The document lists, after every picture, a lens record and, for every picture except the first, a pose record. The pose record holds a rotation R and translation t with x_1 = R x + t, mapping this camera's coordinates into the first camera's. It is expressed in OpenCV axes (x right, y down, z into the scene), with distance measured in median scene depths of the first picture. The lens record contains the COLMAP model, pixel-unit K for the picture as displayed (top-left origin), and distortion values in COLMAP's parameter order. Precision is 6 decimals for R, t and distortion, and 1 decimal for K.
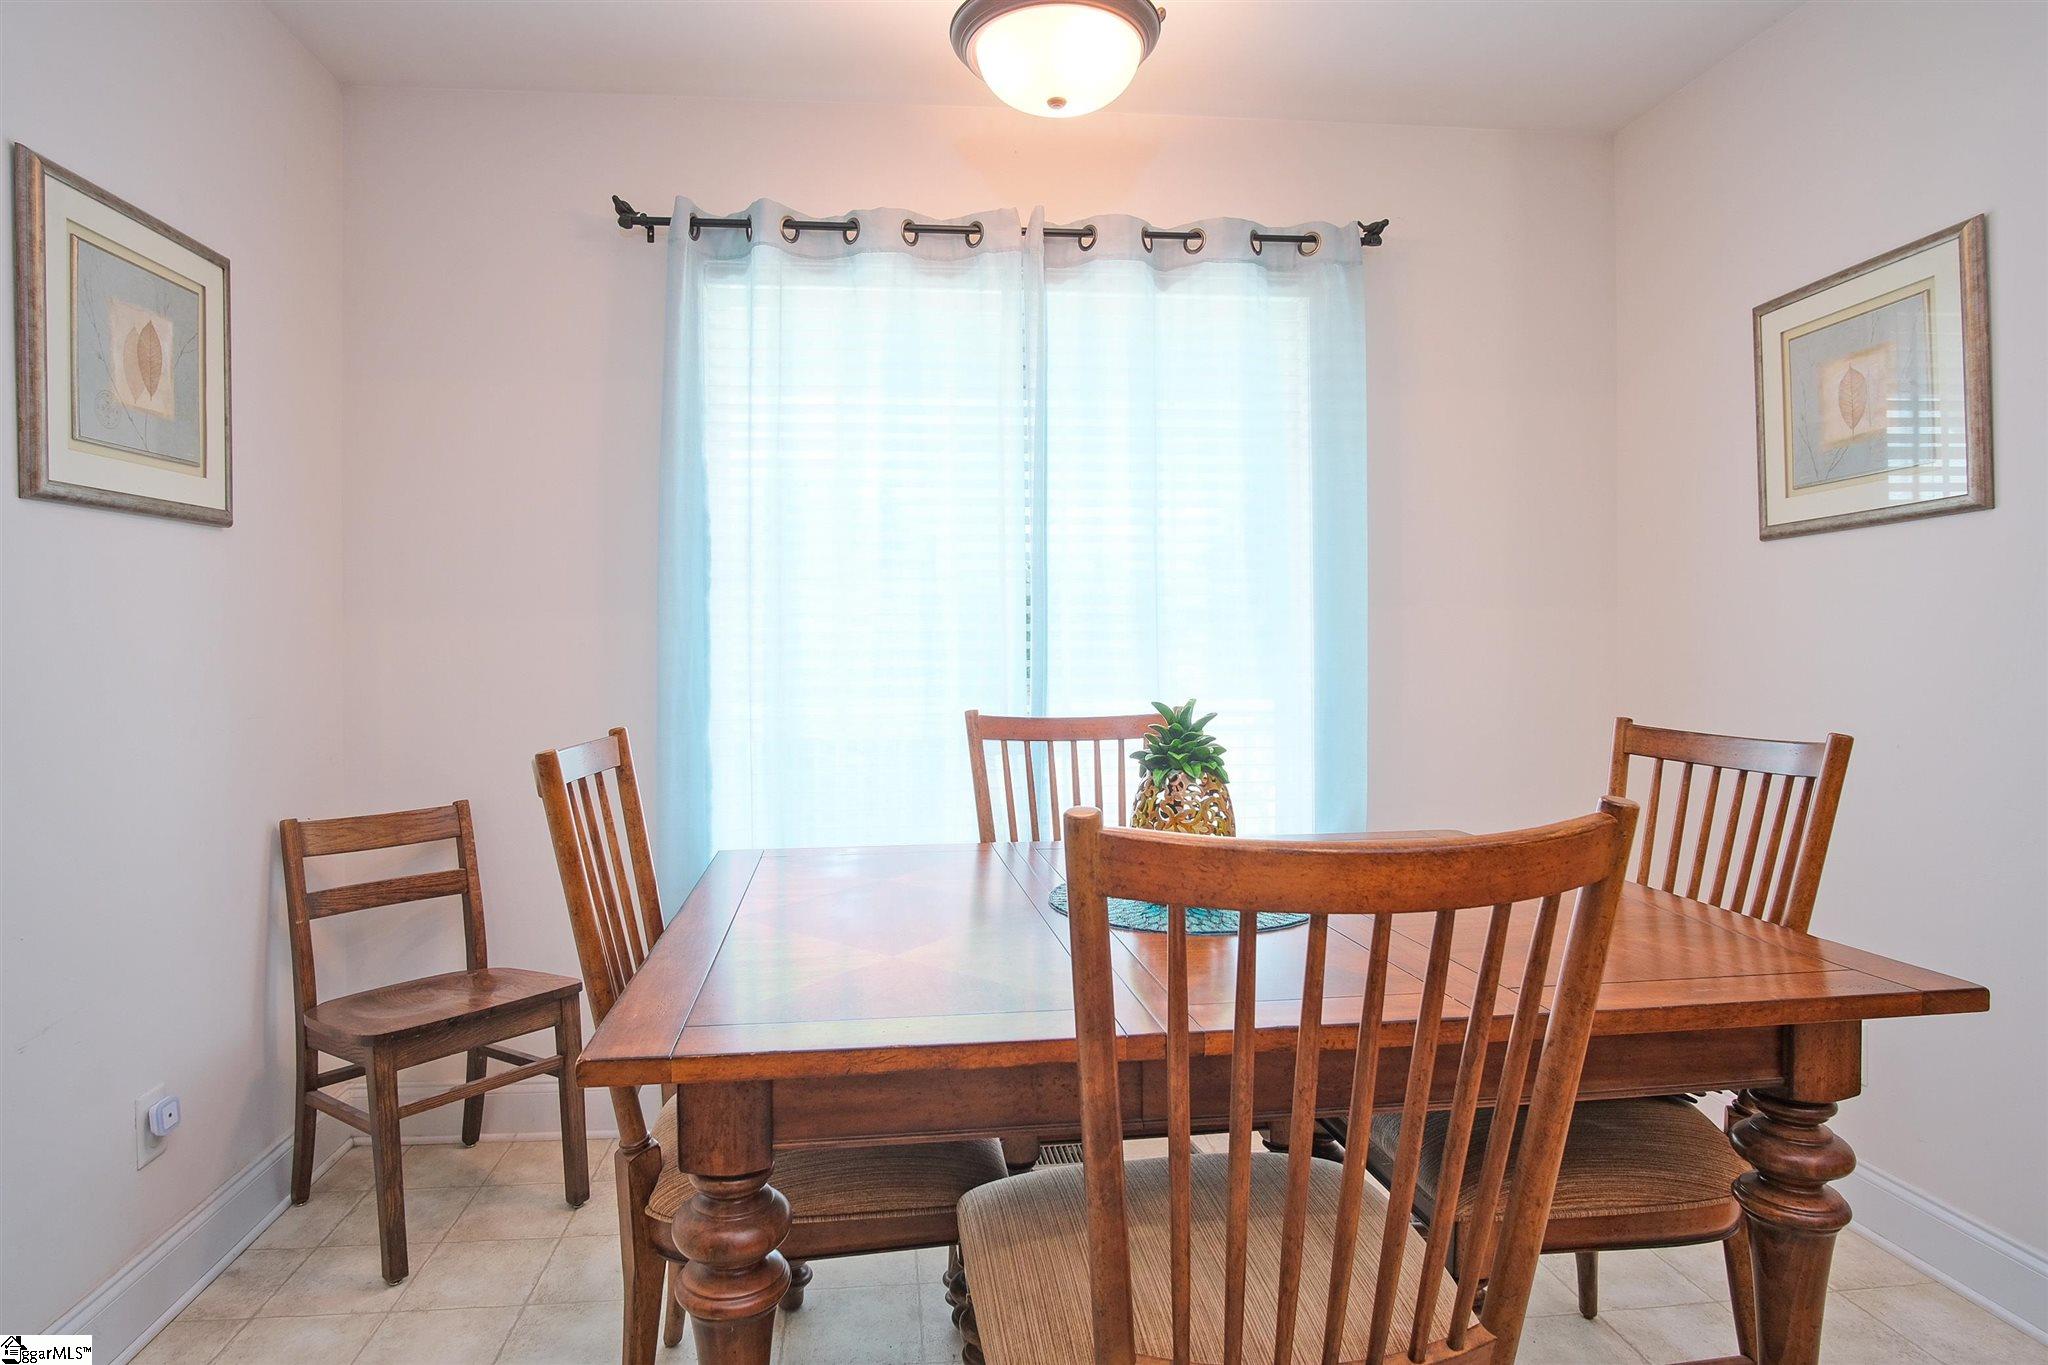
lens RADIAL K [[1120.4, 0, 1048.5], [0, 1120.4, 640.6], [0, 0, 1]] dist [-0.031697, 0.002358]
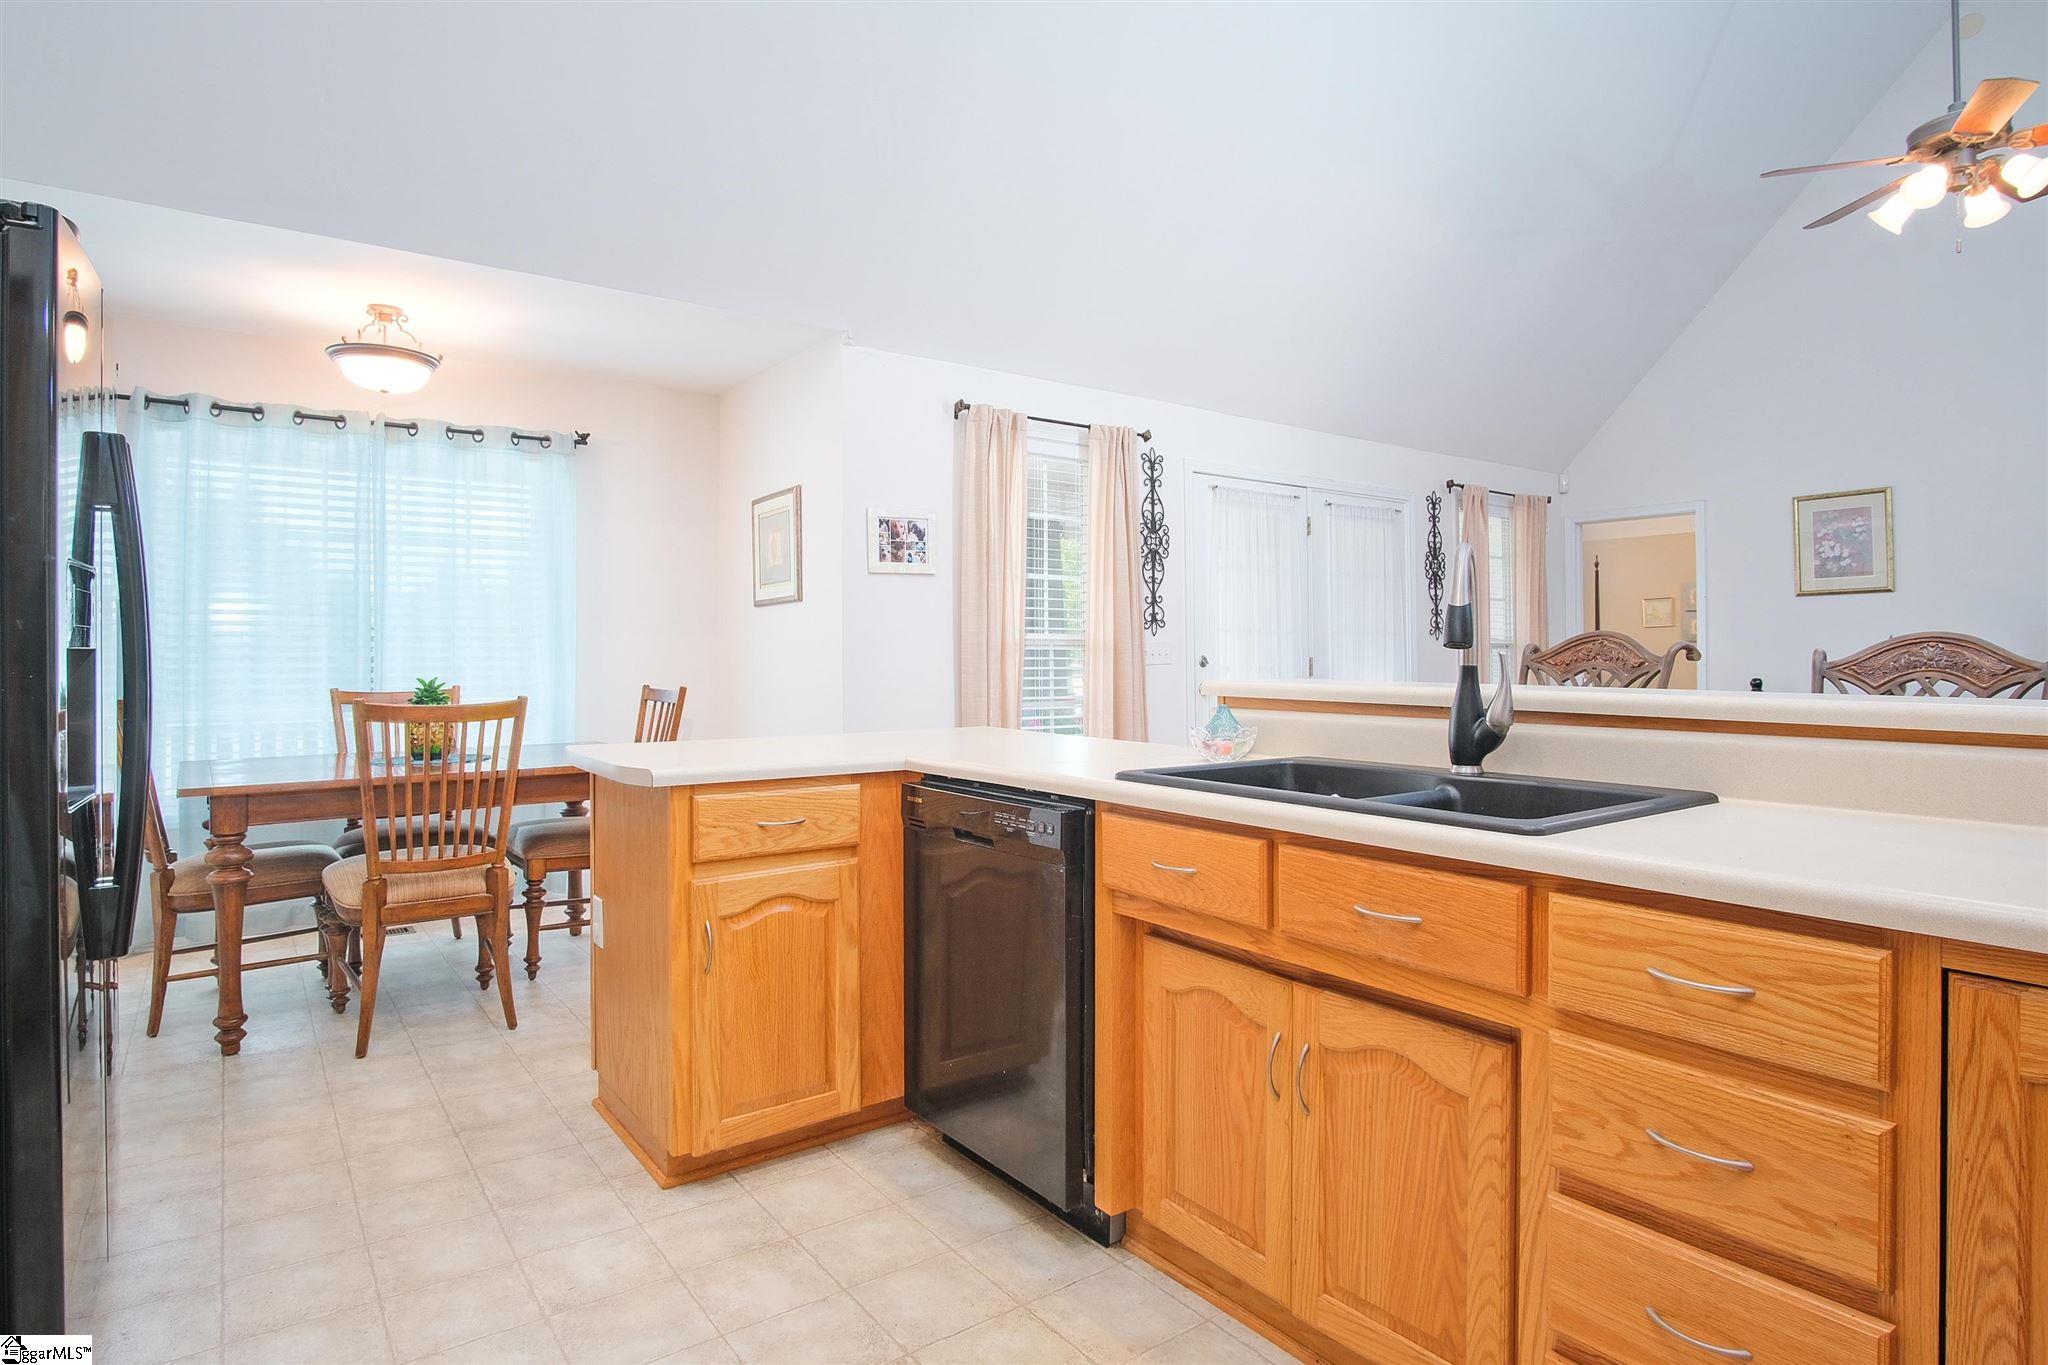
lens RADIAL K [[1120.4, 0, 1048.5], [0, 1120.4, 640.6], [0, 0, 1]] dist [-0.031697, 0.002358]
pose [[0.884505, 0.007879, 0.466465, 0.112694], [-0.004249, 0.999952, -0.008833, -0.006596], [-0.466512, 0.005831, 0.884496, -1.077391]]
